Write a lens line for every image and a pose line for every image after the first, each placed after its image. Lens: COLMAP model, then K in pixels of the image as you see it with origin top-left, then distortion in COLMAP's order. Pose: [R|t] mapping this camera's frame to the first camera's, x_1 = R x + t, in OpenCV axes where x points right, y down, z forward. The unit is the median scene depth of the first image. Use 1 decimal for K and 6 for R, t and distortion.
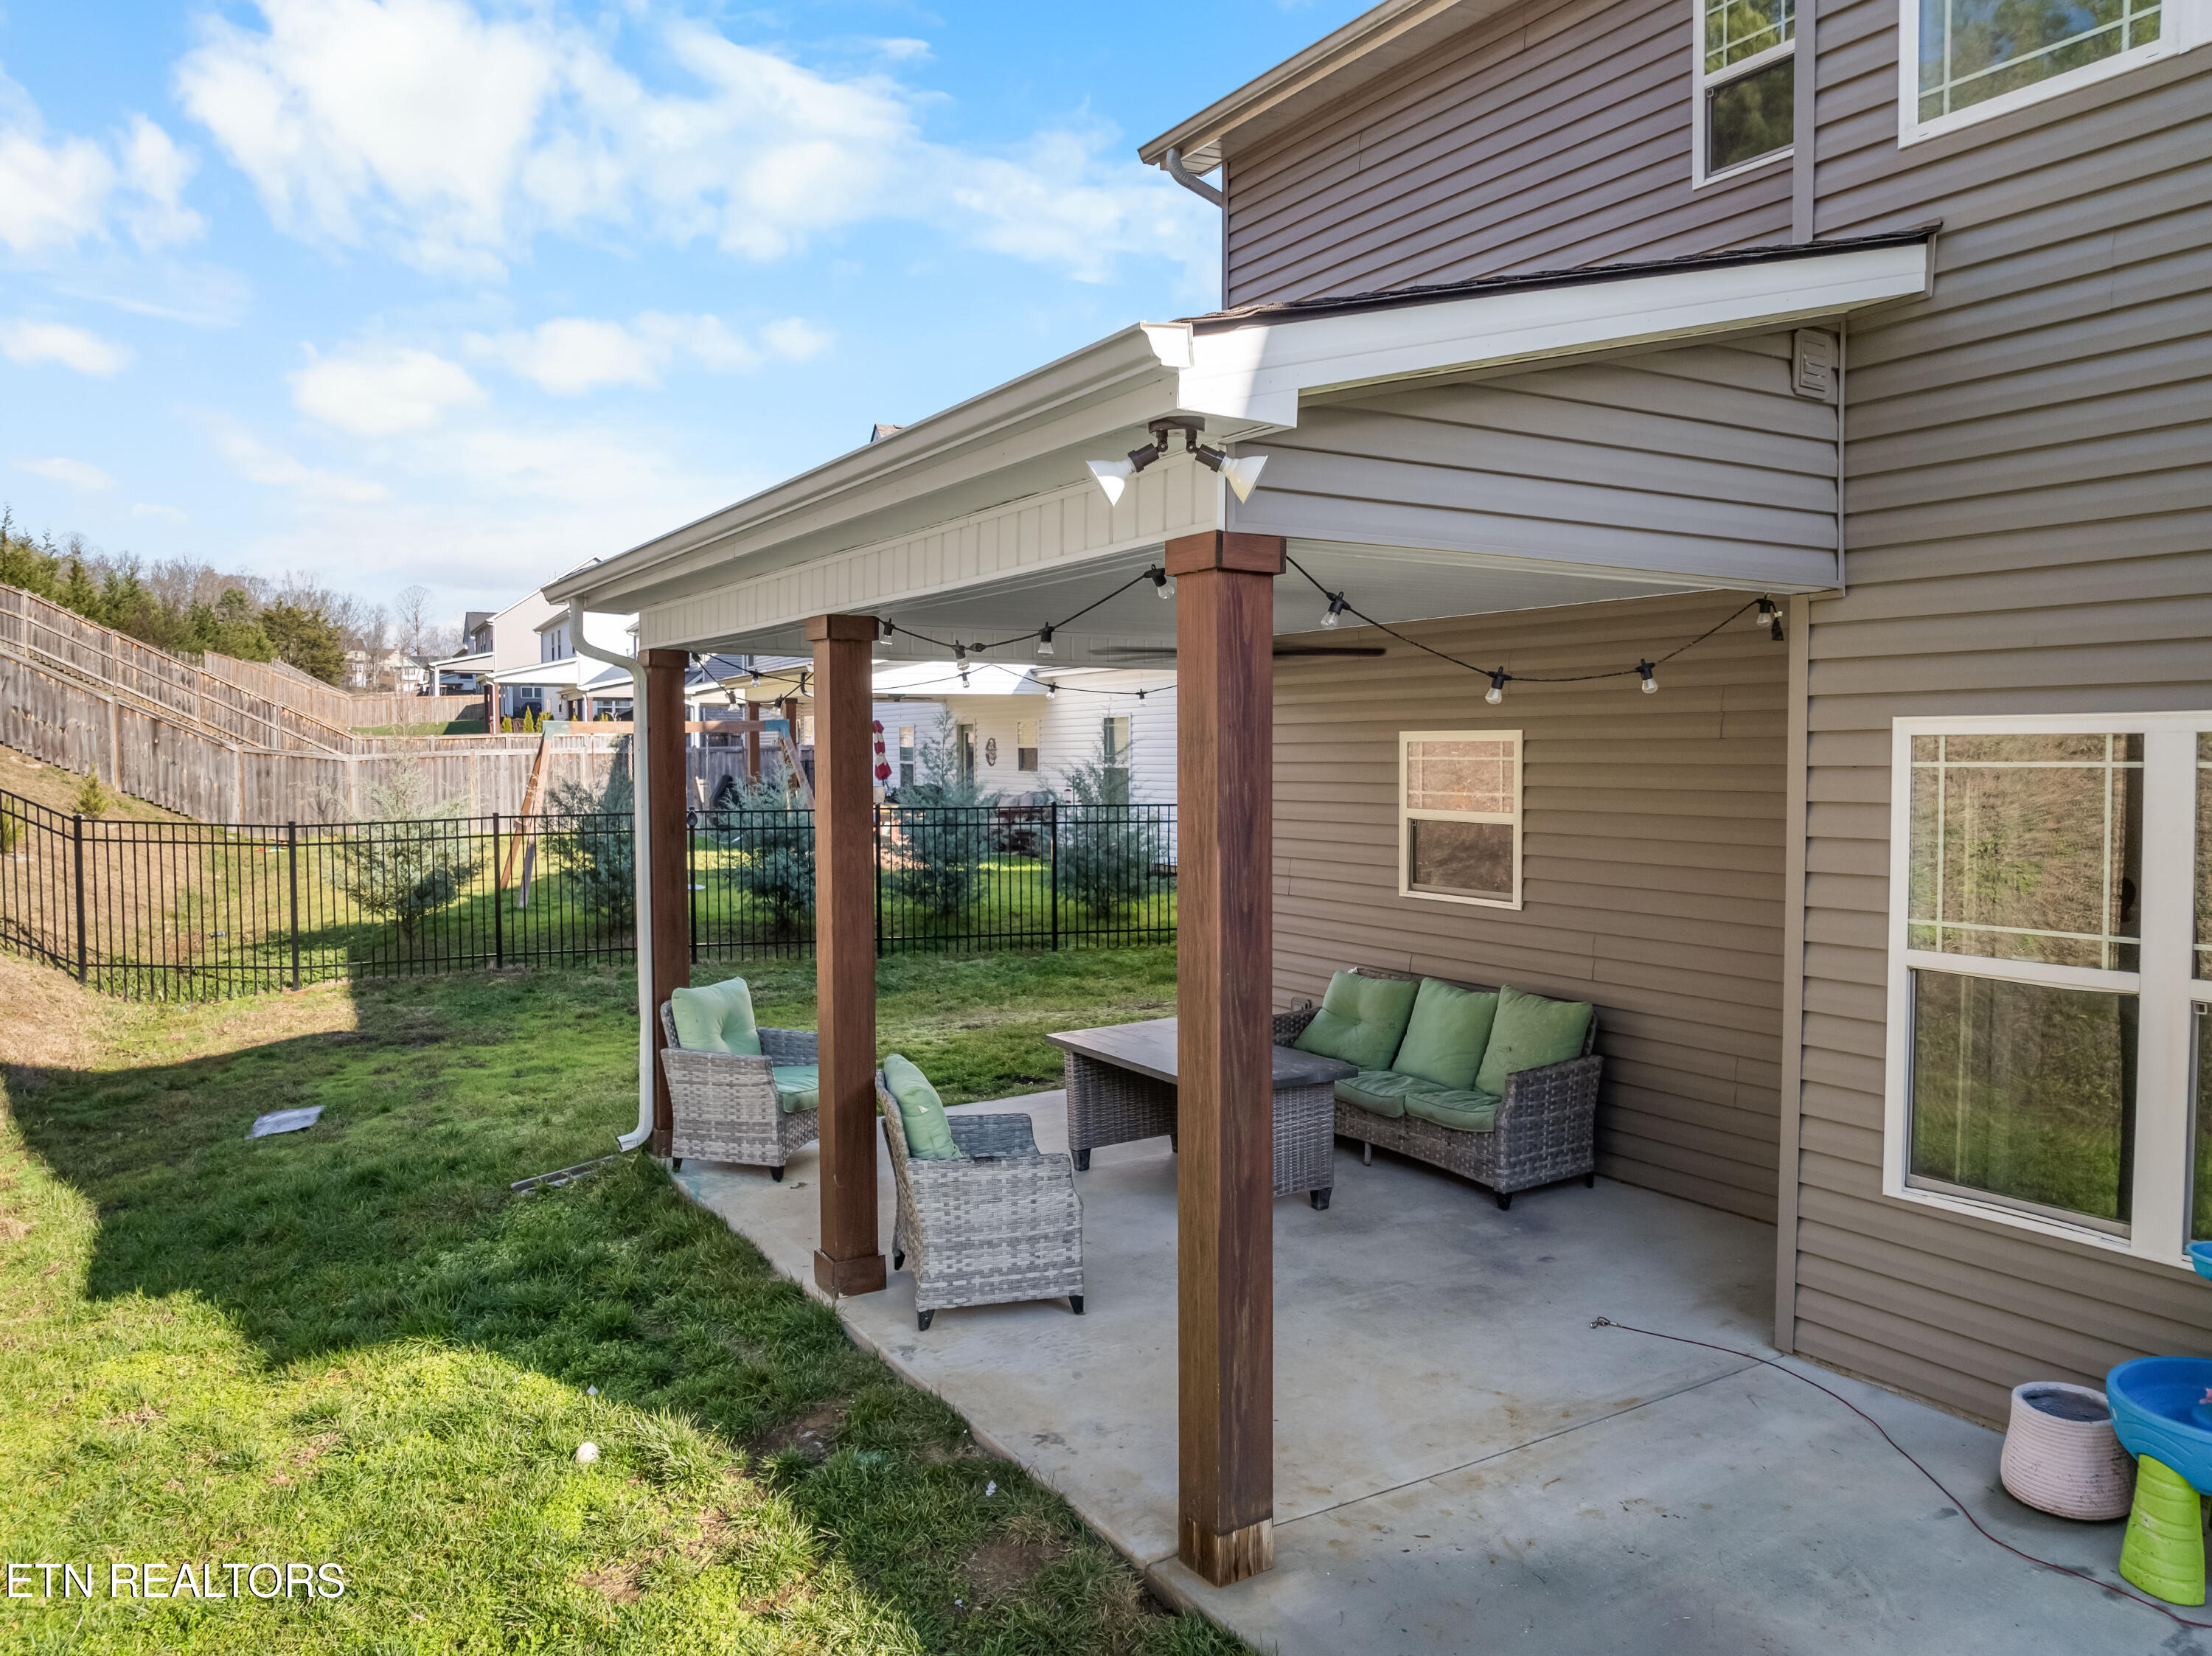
lens RADIAL K [[1553.5, 0, 1071.9], [0, 1553.5, 817.9], [0, 0, 1]] dist [-0.040884, -0.001754]
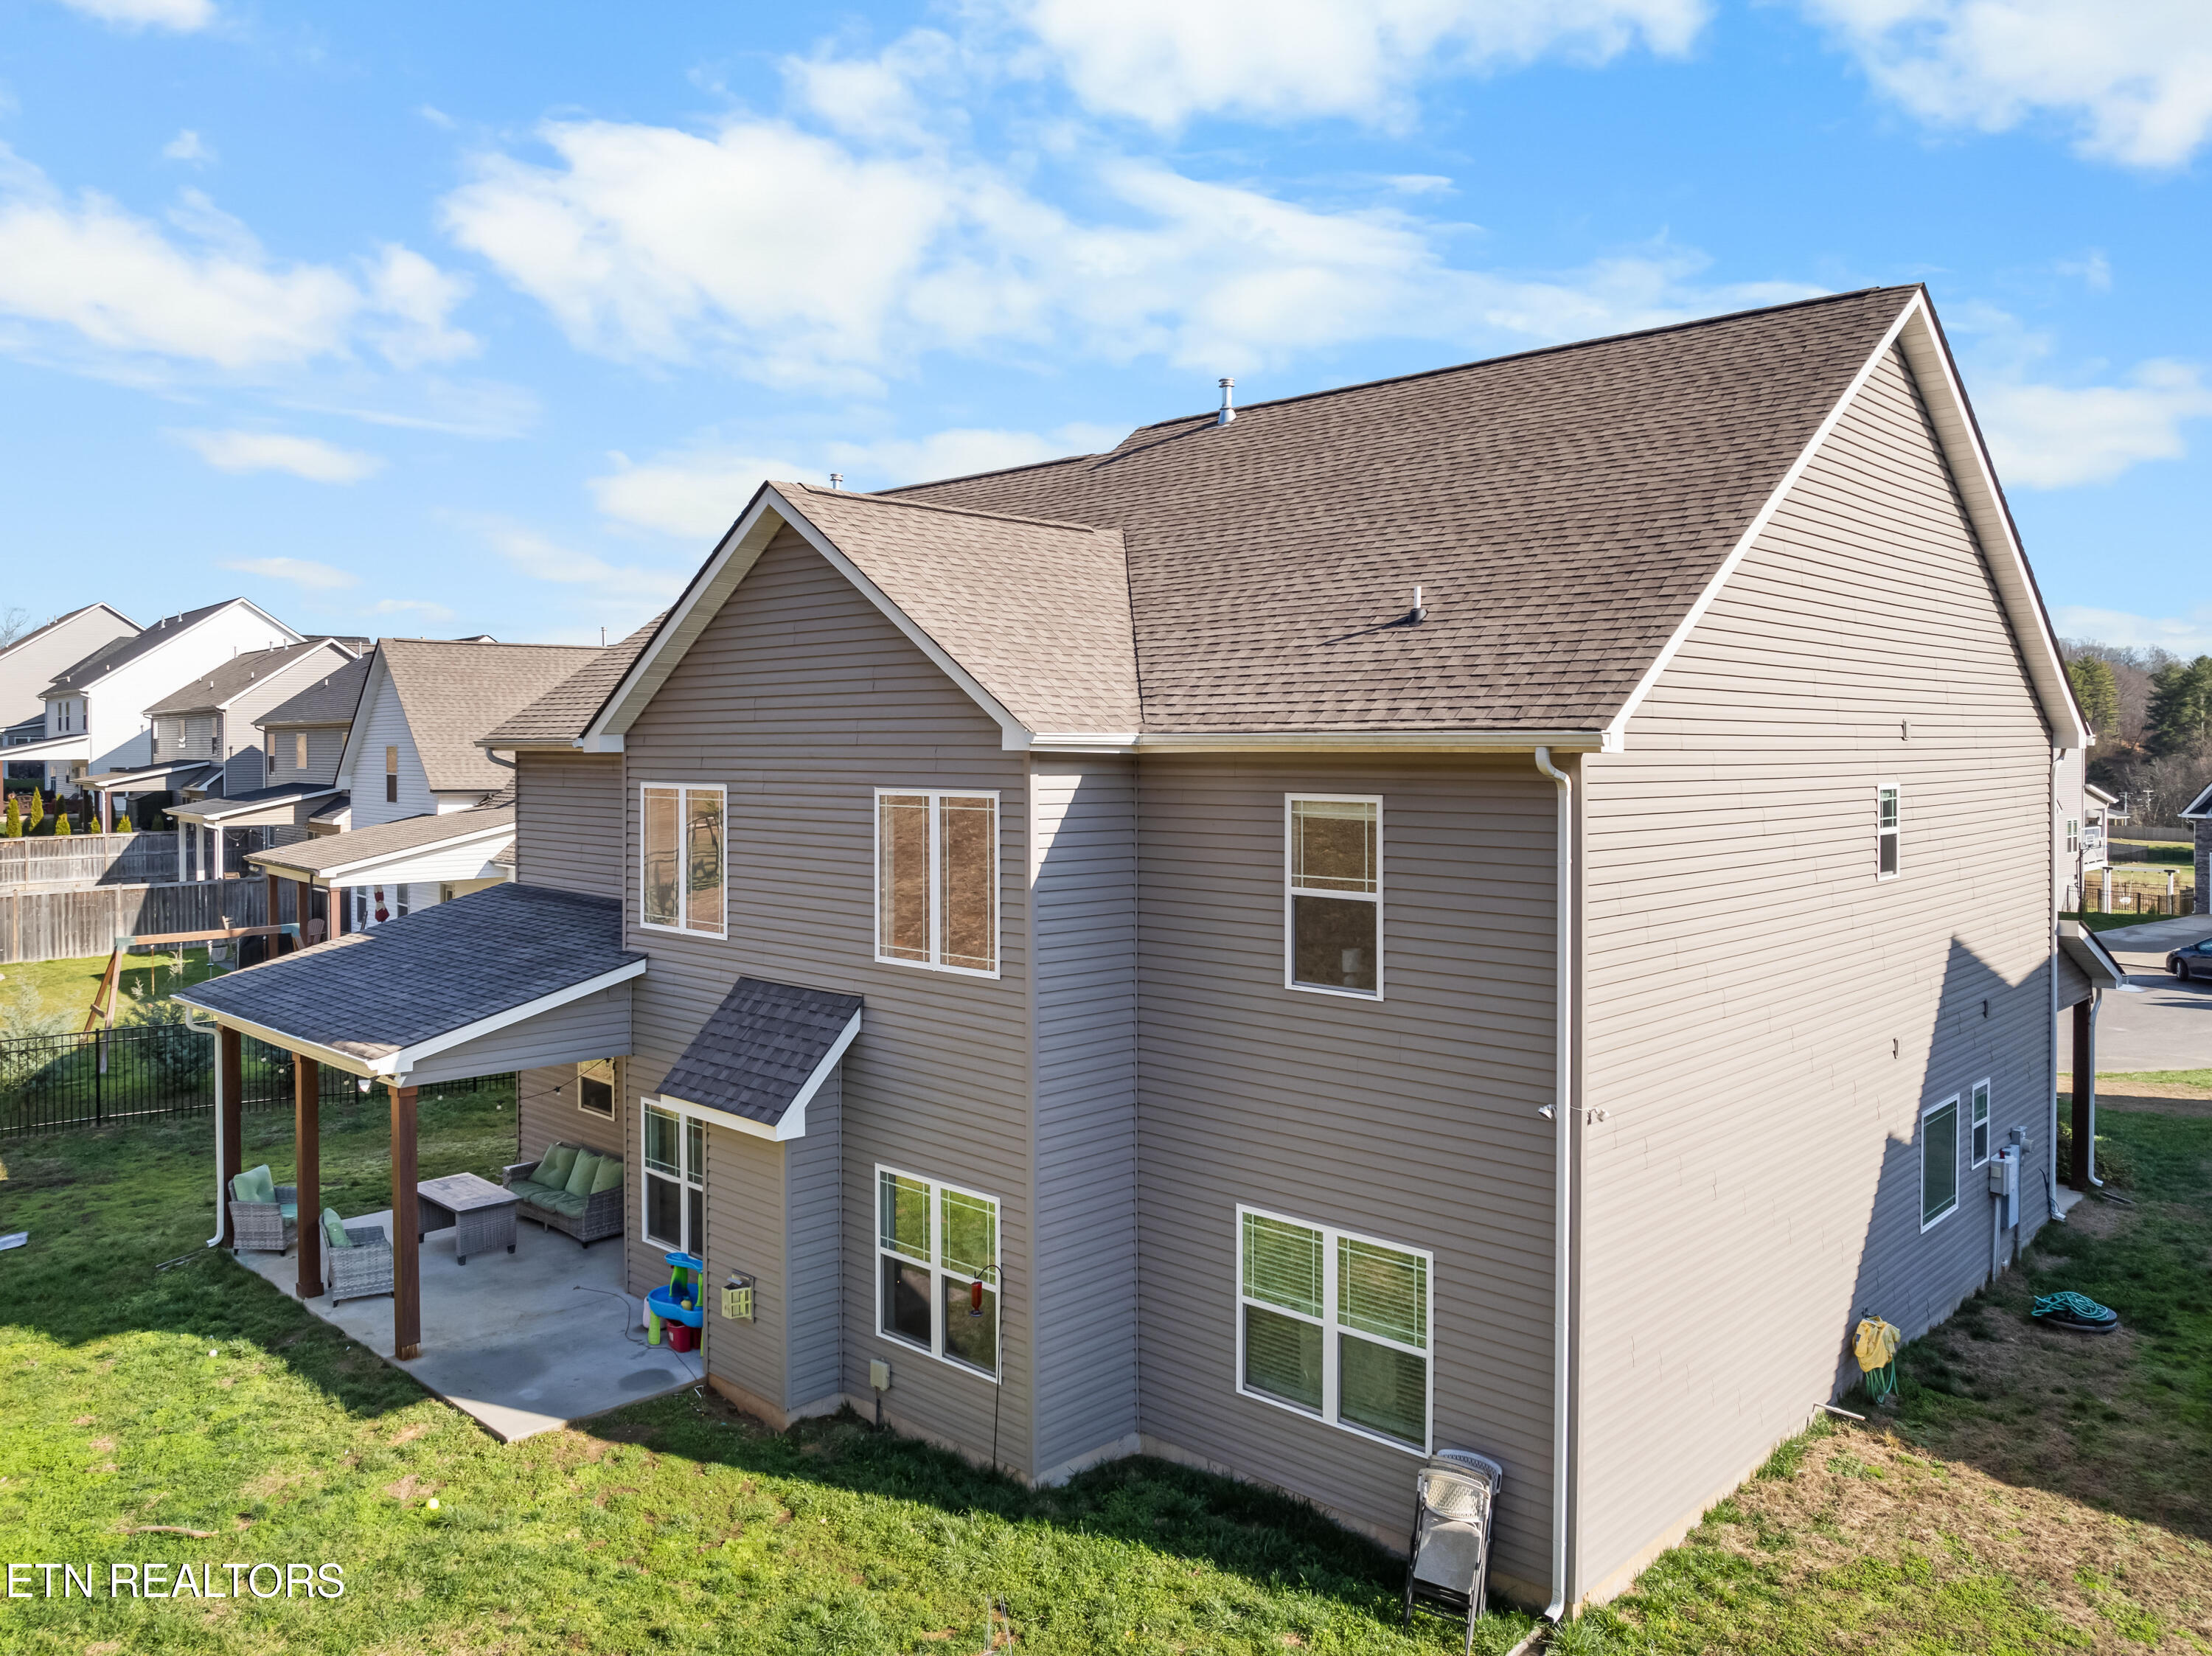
lens RADIAL K [[1654.3, 0, 1122.0], [0, 1654.3, 731.2], [0, 0, 1]] dist [-0.049358, 0.012674]
pose [[0.962288, 0.003792, 0.272007, 0.382888], [0.007834, 0.999102, -0.041644, -0.475956], [-0.271920, 0.042204, 0.961394, -1.861923]]
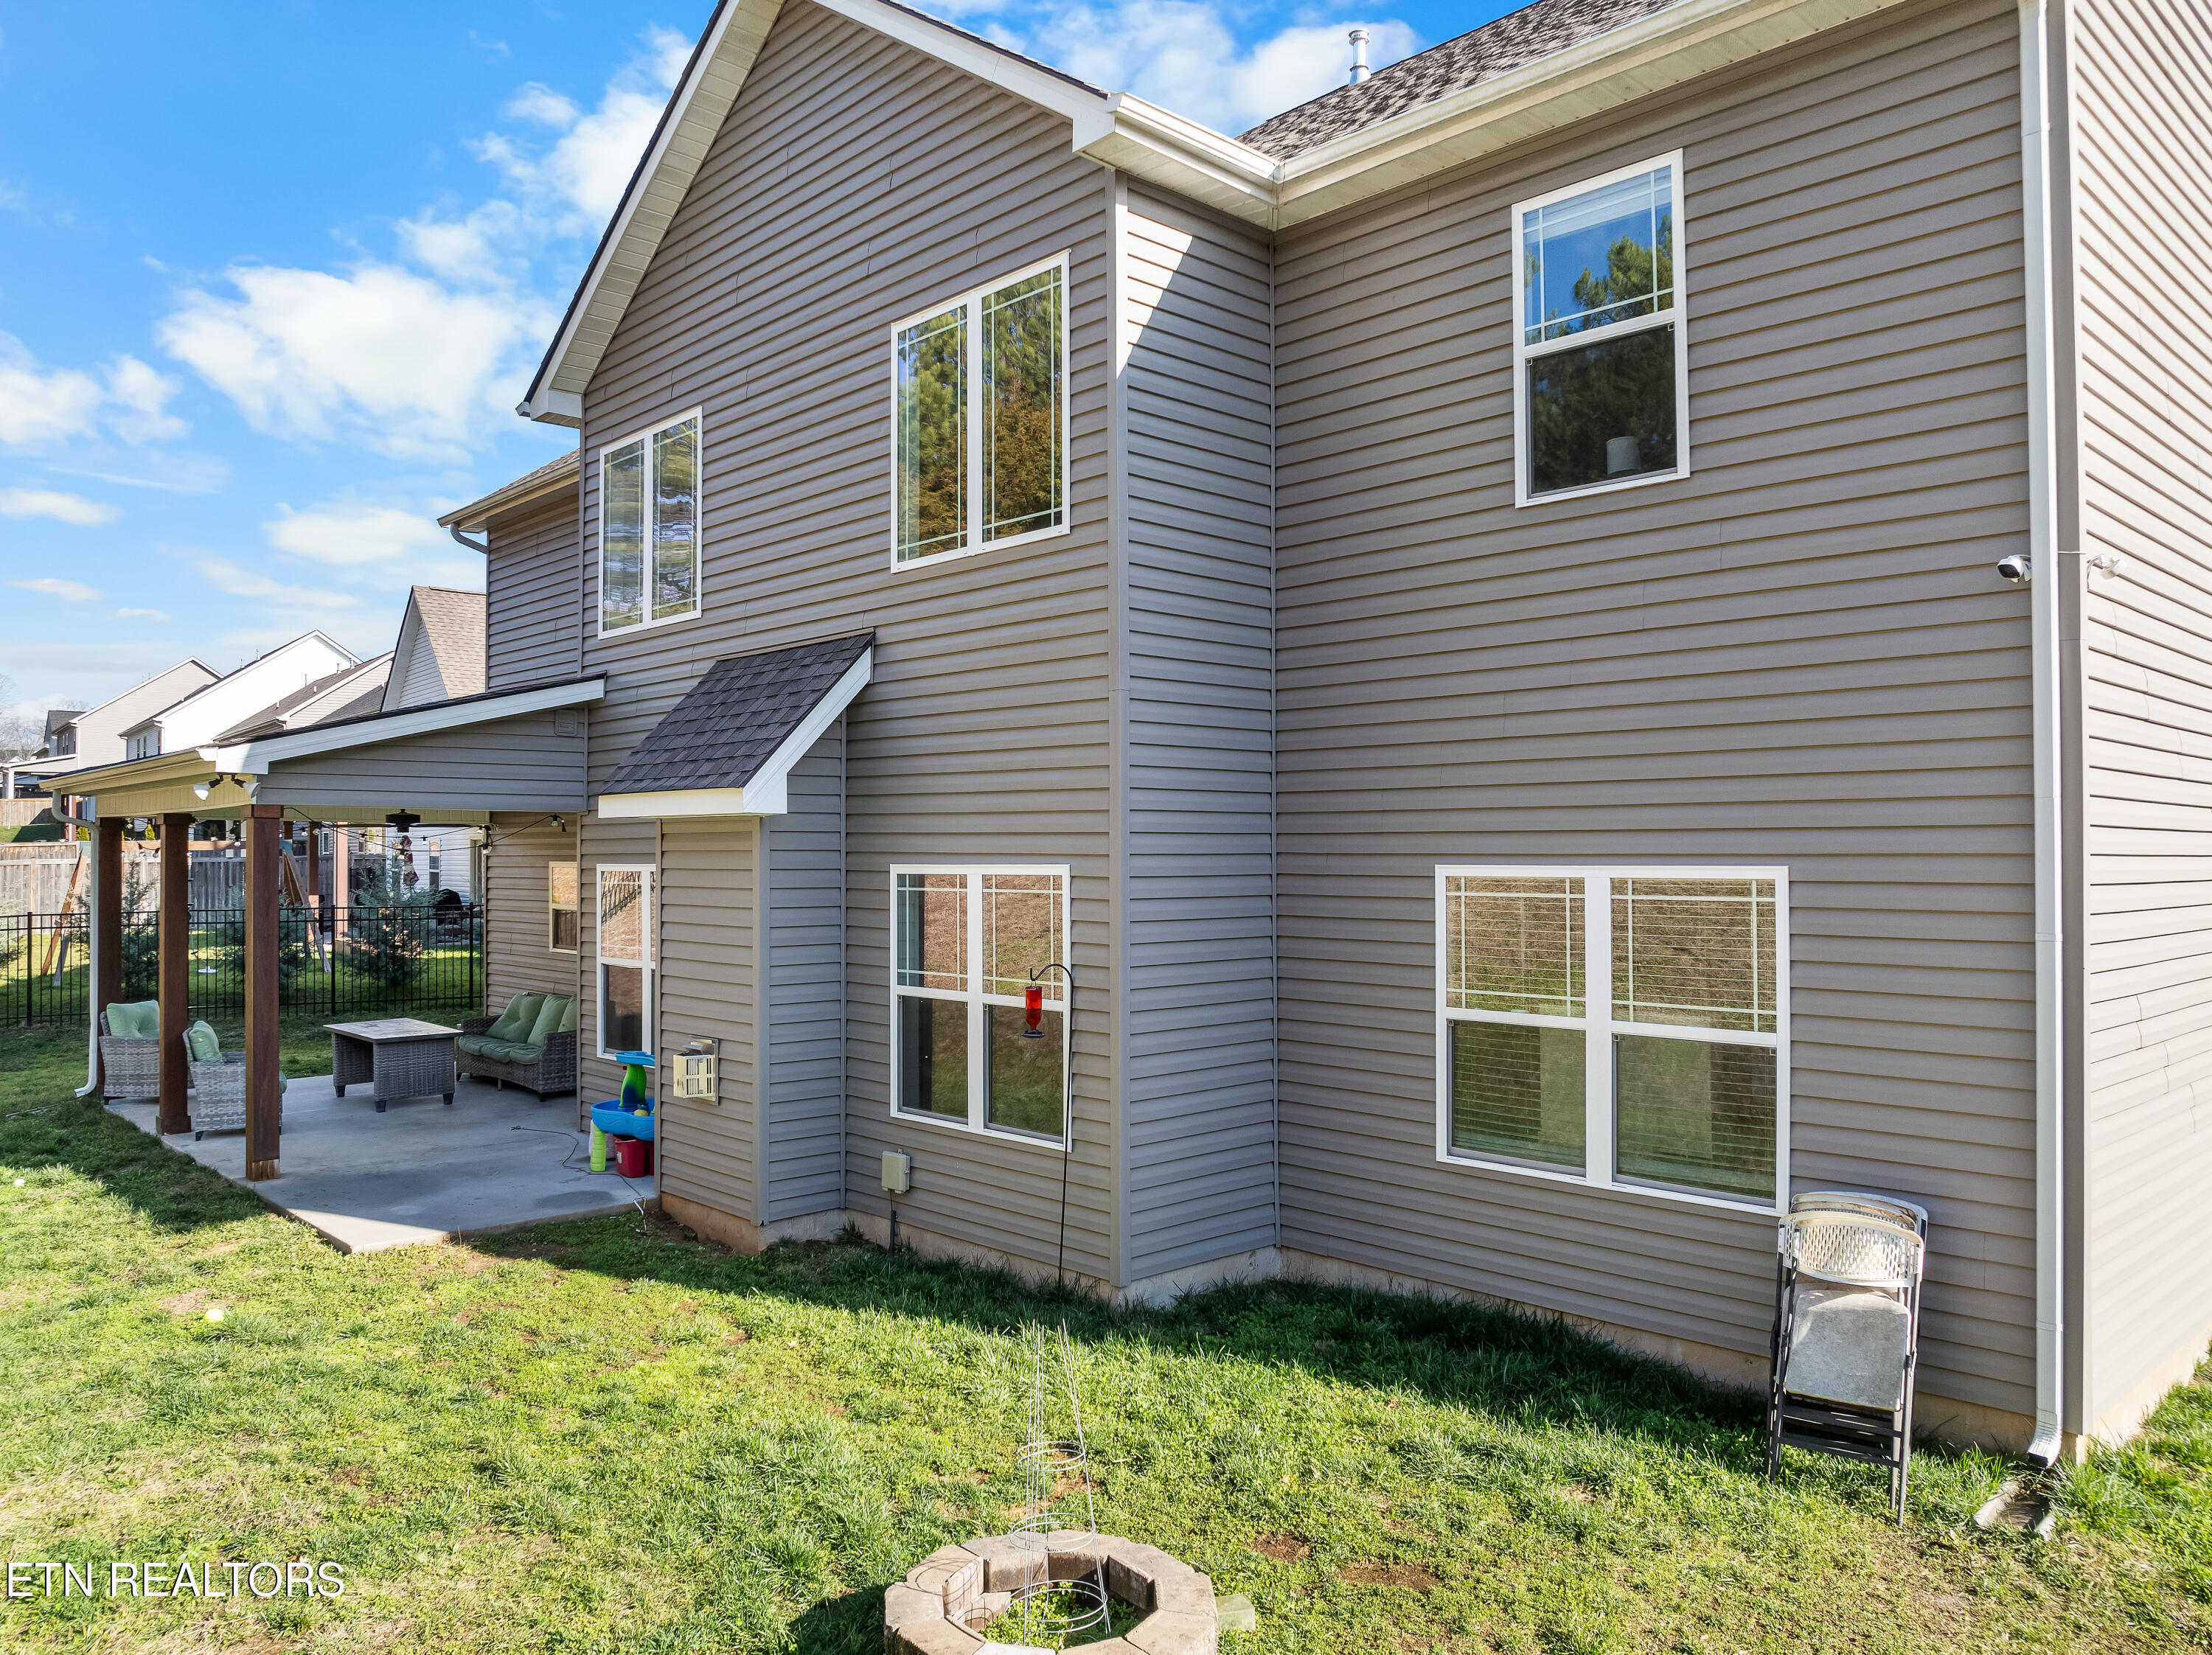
lens RADIAL K [[1591.1, 0, 1116.9], [0, 1591.1, 839.8], [0, 0, 1]] dist [-0.047837, 0.016509]
pose [[0.975083, 0.004538, 0.221793, 0.533914], [0.007144, 0.998630, -0.051842, 0.023194], [-0.221724, 0.052135, 0.973715, -1.156467]]
